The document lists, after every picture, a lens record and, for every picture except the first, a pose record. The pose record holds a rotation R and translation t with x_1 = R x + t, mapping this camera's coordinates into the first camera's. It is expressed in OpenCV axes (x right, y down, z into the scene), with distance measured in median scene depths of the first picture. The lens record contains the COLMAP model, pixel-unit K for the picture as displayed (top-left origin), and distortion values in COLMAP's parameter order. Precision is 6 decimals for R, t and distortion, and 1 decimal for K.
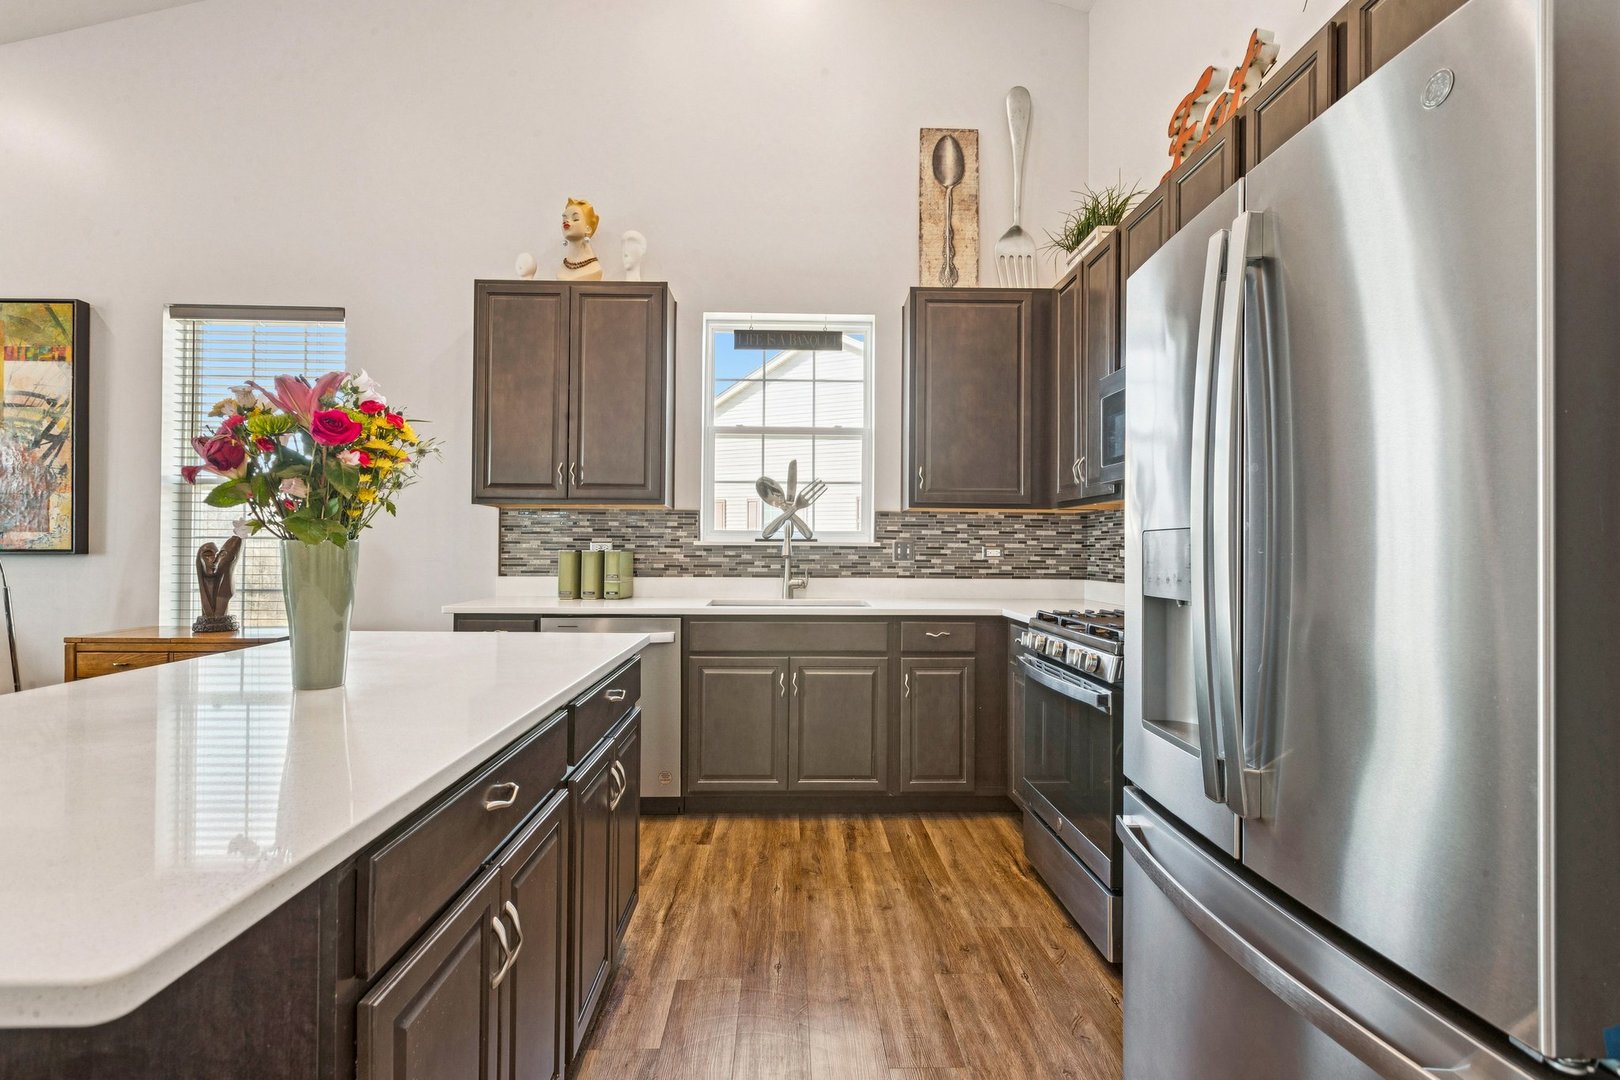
lens RADIAL K [[733.1, 0, 808.6], [0, 733.1, 541.2], [0, 0, 1]] dist [0.001896, -0.000875]
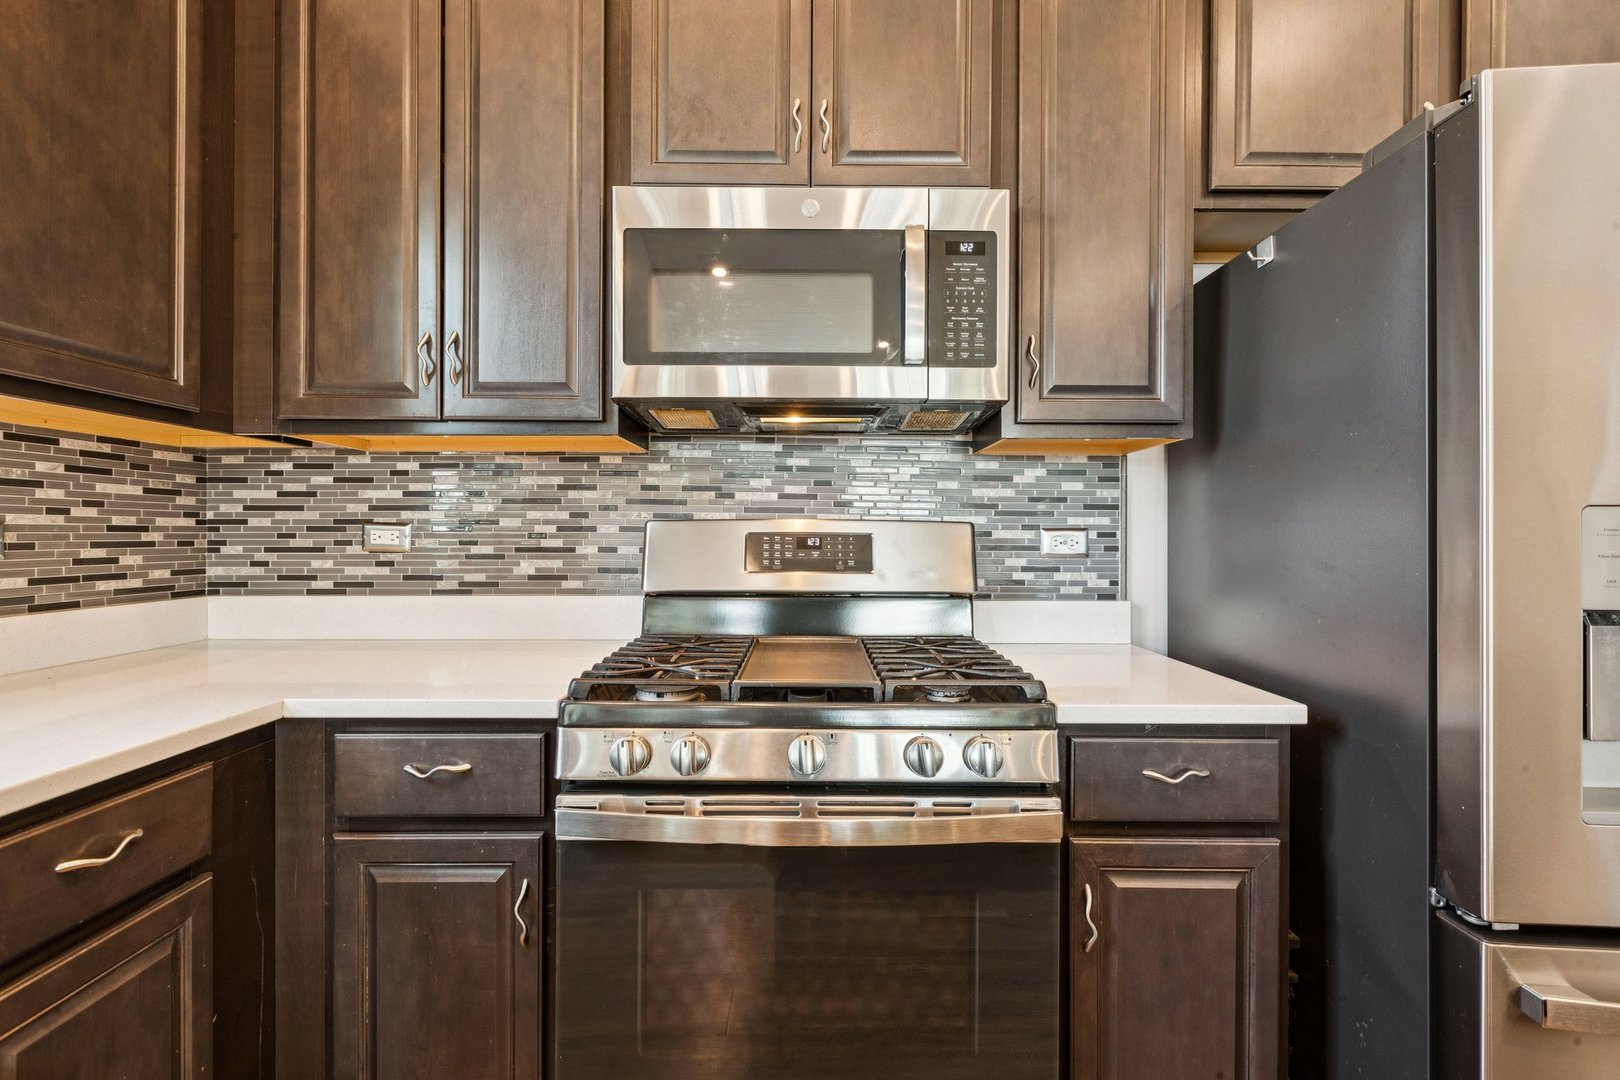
lens RADIAL K [[733.1, 0, 811.2], [0, 733.1, 535.0], [0, 0, 1]] dist [0.001896, -0.000875]
pose [[0.025356, -0.010073, 0.999628, -0.068024], [-0.010265, 0.999894, 0.010336, 0.005852], [-0.999626, -0.010523, 0.025250, 0.611661]]
